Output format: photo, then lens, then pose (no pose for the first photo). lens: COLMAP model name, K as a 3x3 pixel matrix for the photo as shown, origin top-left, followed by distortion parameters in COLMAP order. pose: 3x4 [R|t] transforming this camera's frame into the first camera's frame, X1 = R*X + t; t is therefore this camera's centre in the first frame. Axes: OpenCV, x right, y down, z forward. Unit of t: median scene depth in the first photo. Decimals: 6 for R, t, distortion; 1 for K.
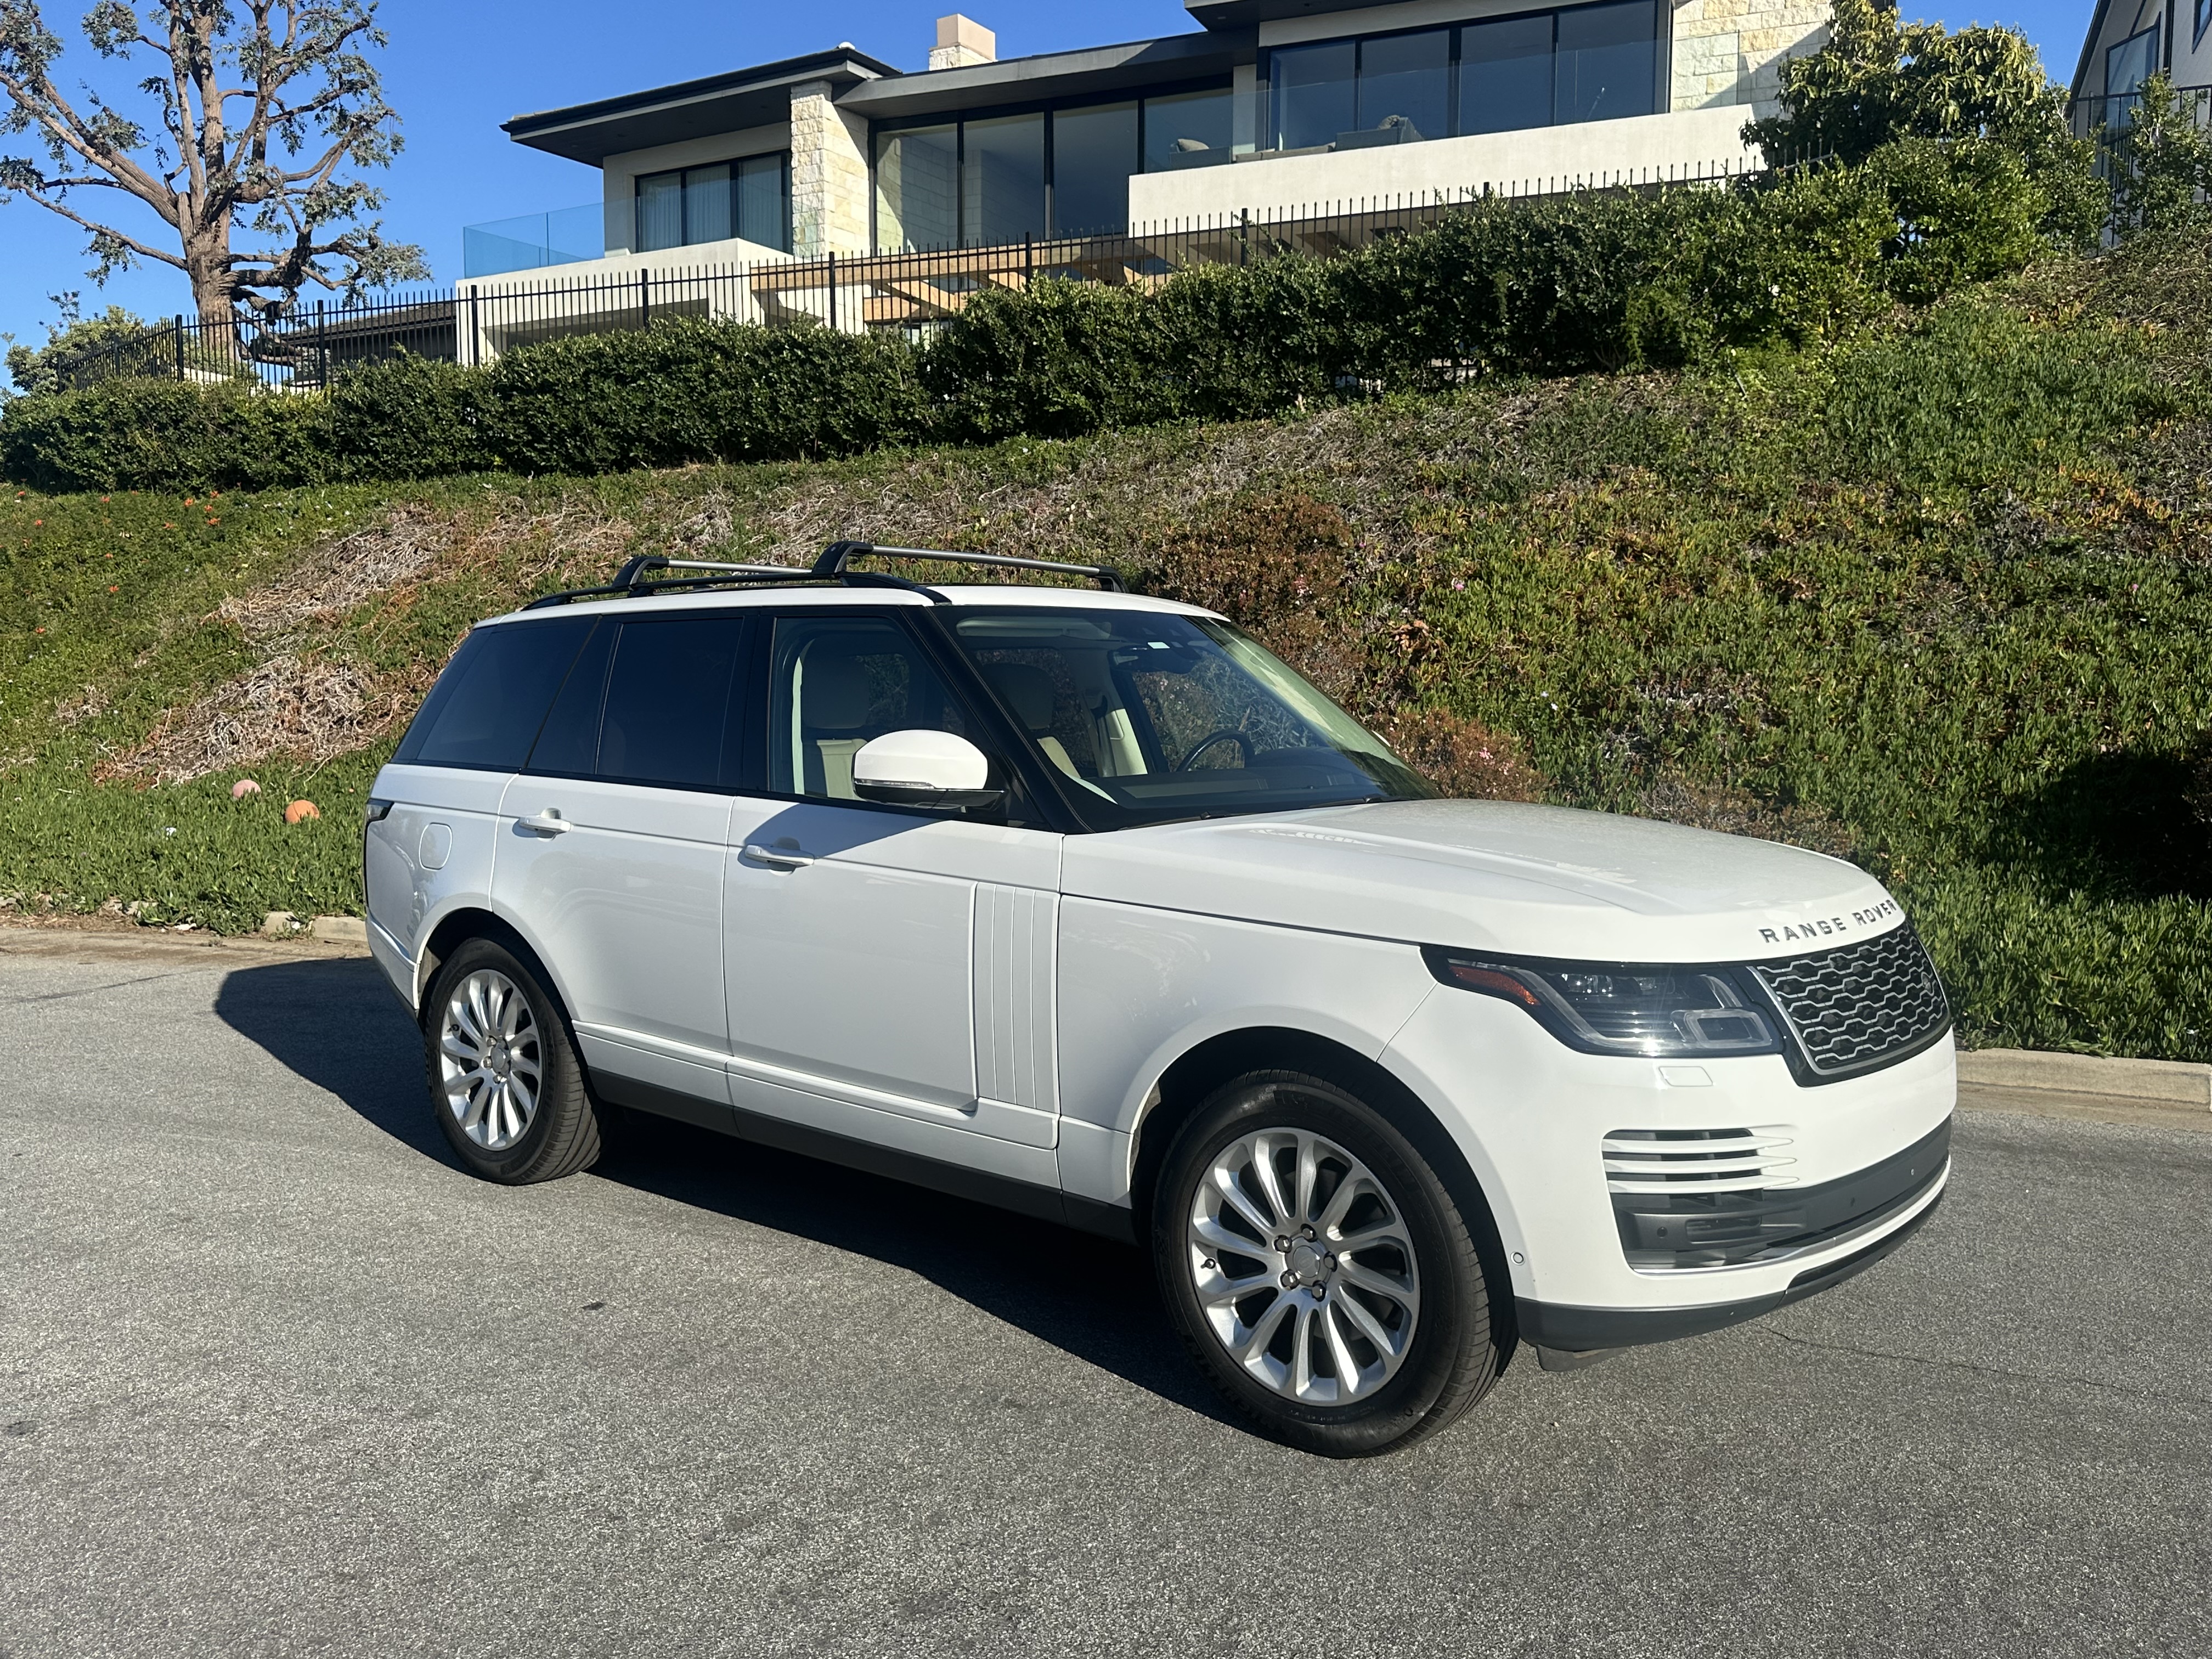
lens RADIAL K [[1637.4, 0, 1129.5], [0, 1637.4, 877.0], [0, 0, 1]] dist [0.039742, -0.037687]
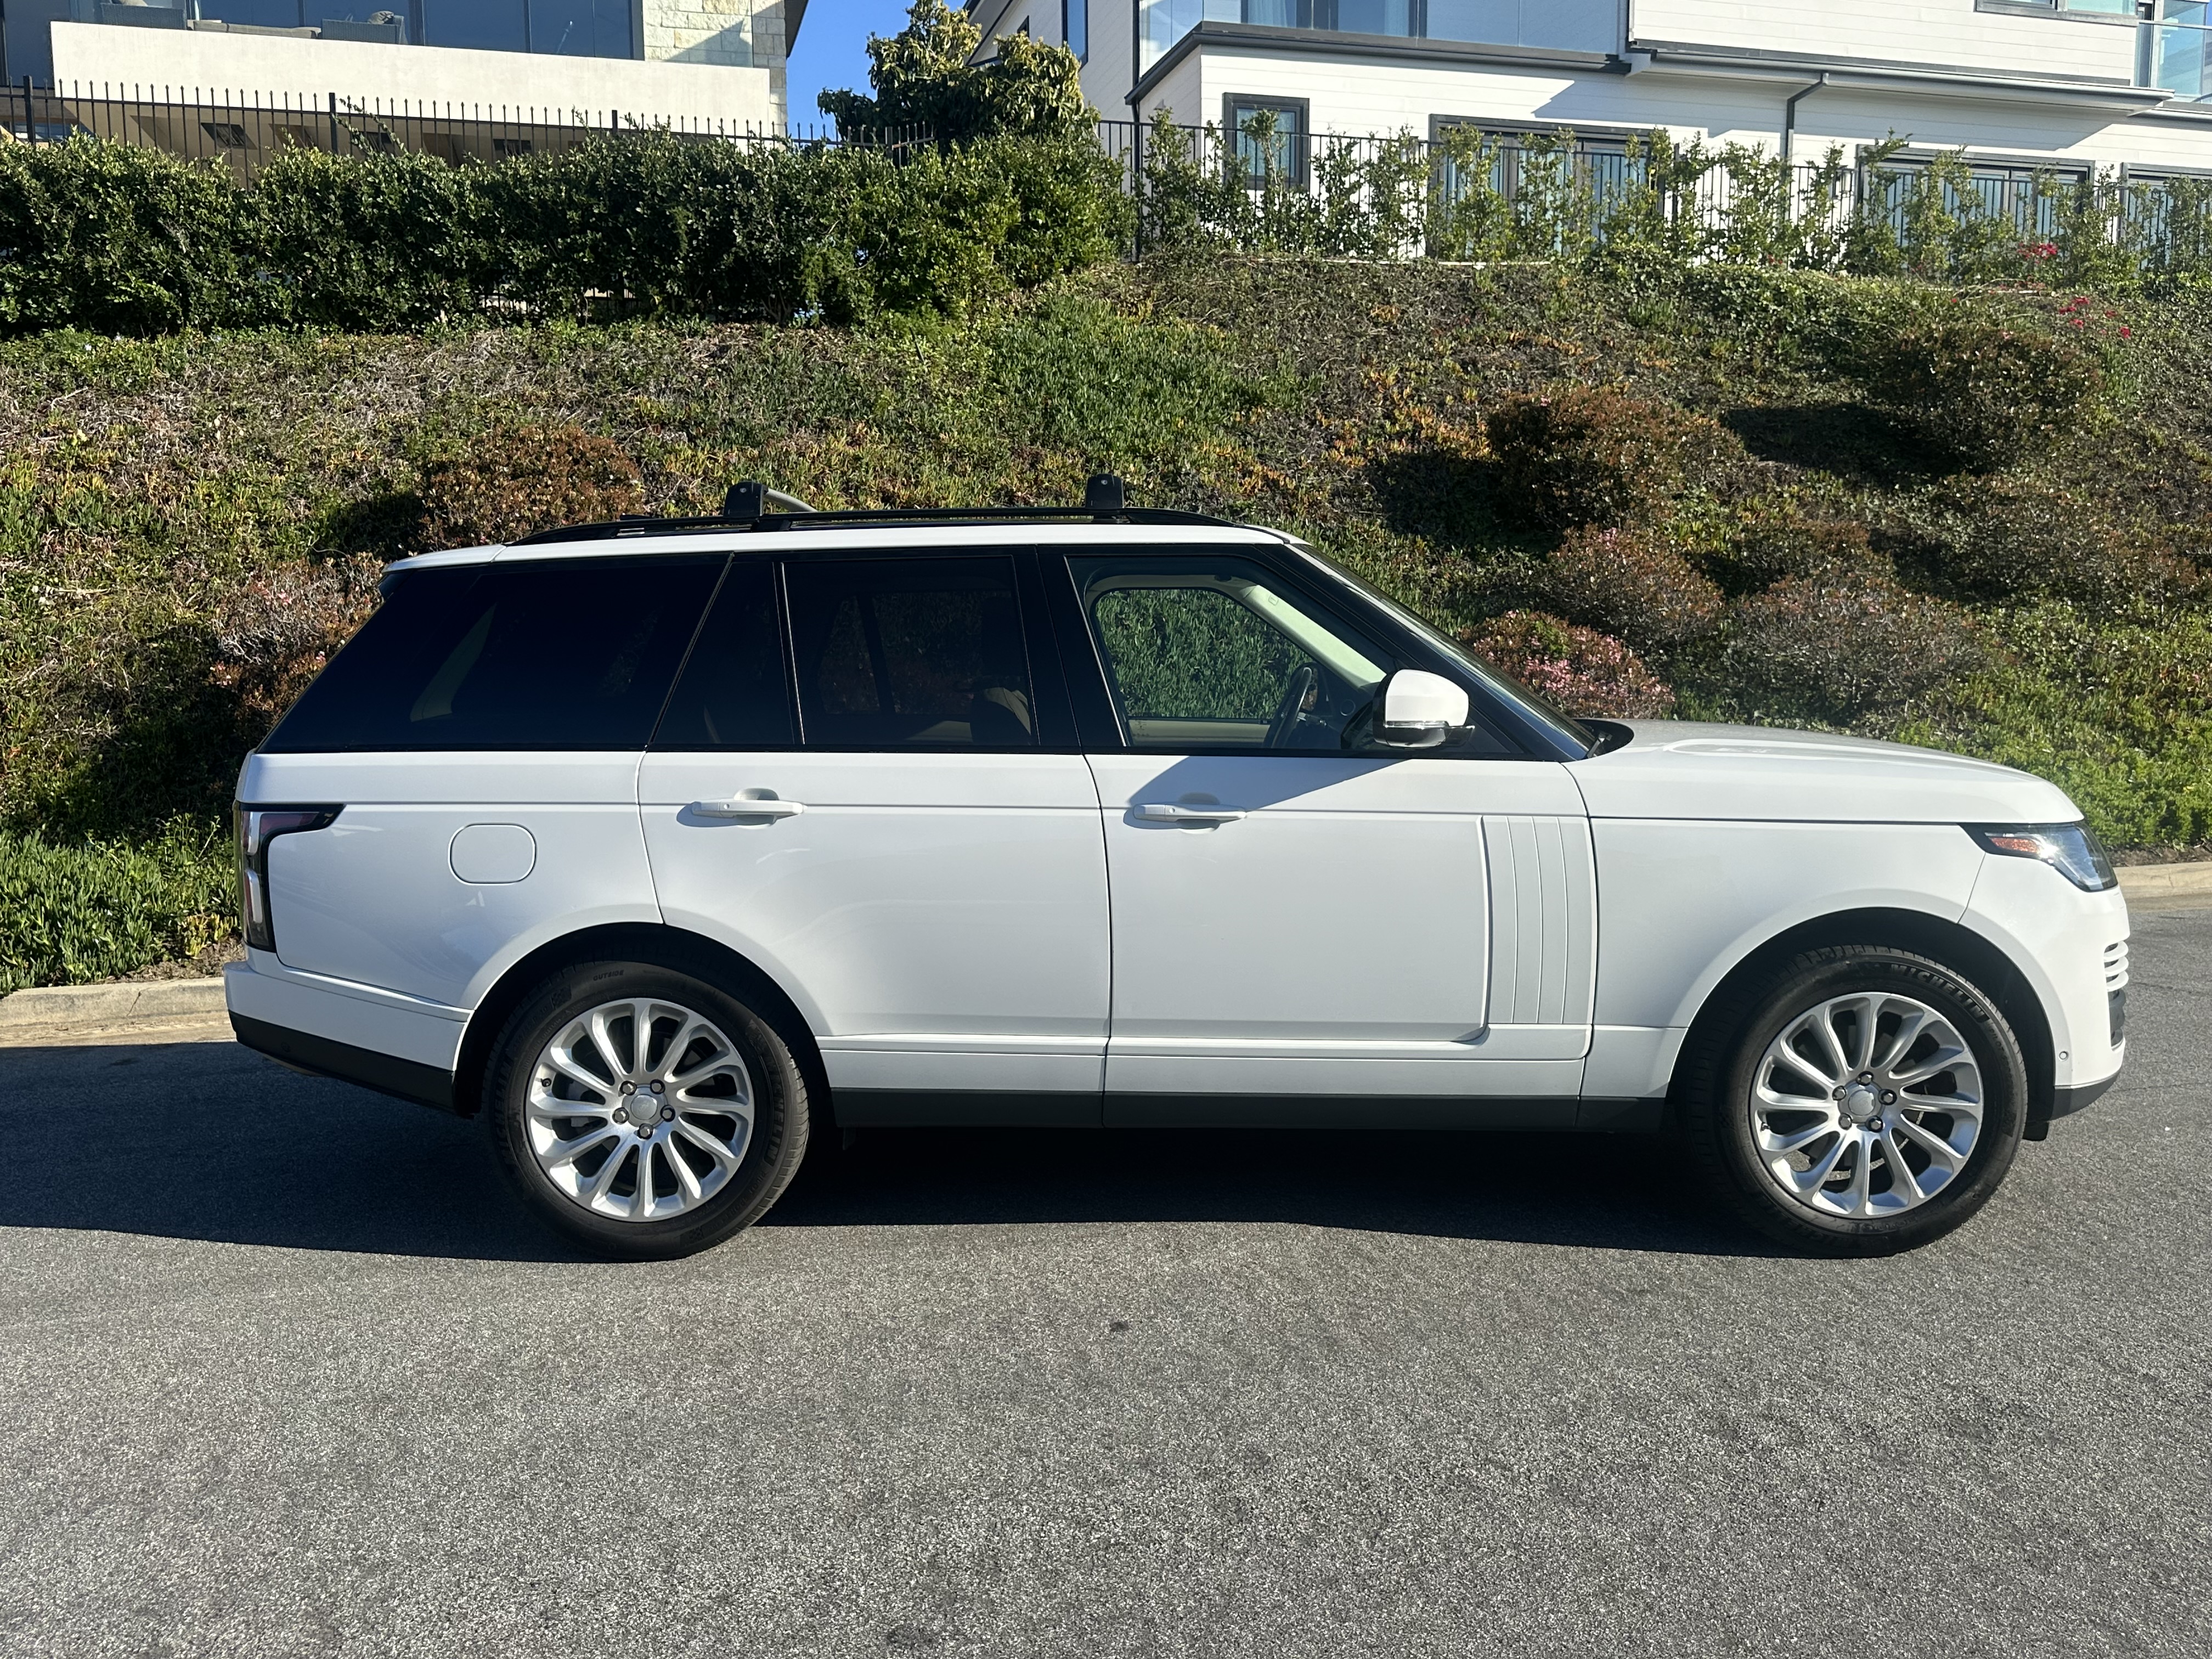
lens RADIAL K [[1637.4, 0, 1044.9], [0, 1637.4, 864.8], [0, 0, 1]] dist [0.039742, -0.037687]
pose [[0.814548, -0.101198, 0.571201, -0.670246], [0.086294, 0.994848, 0.053197, -0.032871], [-0.573642, 0.005959, 0.819085, 0.233094]]
